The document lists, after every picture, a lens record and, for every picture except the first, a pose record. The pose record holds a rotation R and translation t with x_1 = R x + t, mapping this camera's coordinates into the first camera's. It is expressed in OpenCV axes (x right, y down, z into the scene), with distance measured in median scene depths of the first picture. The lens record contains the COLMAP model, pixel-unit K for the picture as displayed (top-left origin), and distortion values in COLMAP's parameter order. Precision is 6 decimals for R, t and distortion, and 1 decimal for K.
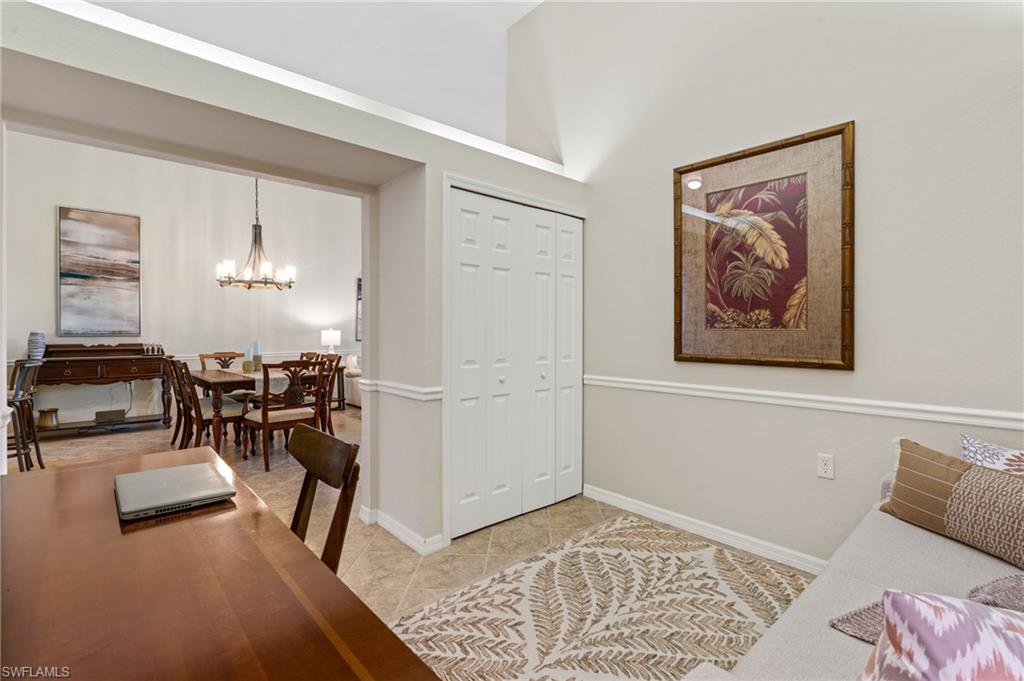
lens RADIAL K [[465.1, 0, 512.4], [0, 465.1, 338.5], [0, 0, 1]] dist [-0.004942, 0.000714]
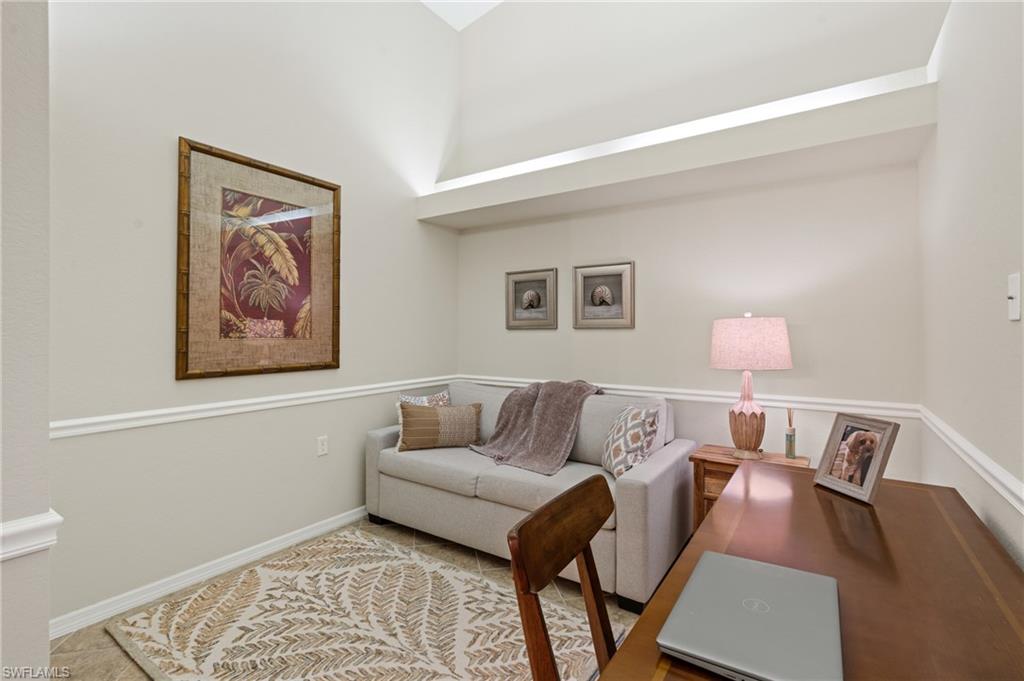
lens RADIAL K [[465.1, 0, 512.4], [0, 465.1, 338.5], [0, 0, 1]] dist [-0.004942, 0.000714]
pose [[-0.237355, -0.014248, 0.971319, -0.641618], [0.017055, 0.999677, 0.018831, -0.032114], [-0.971273, 0.021036, -0.237035, 0.746008]]
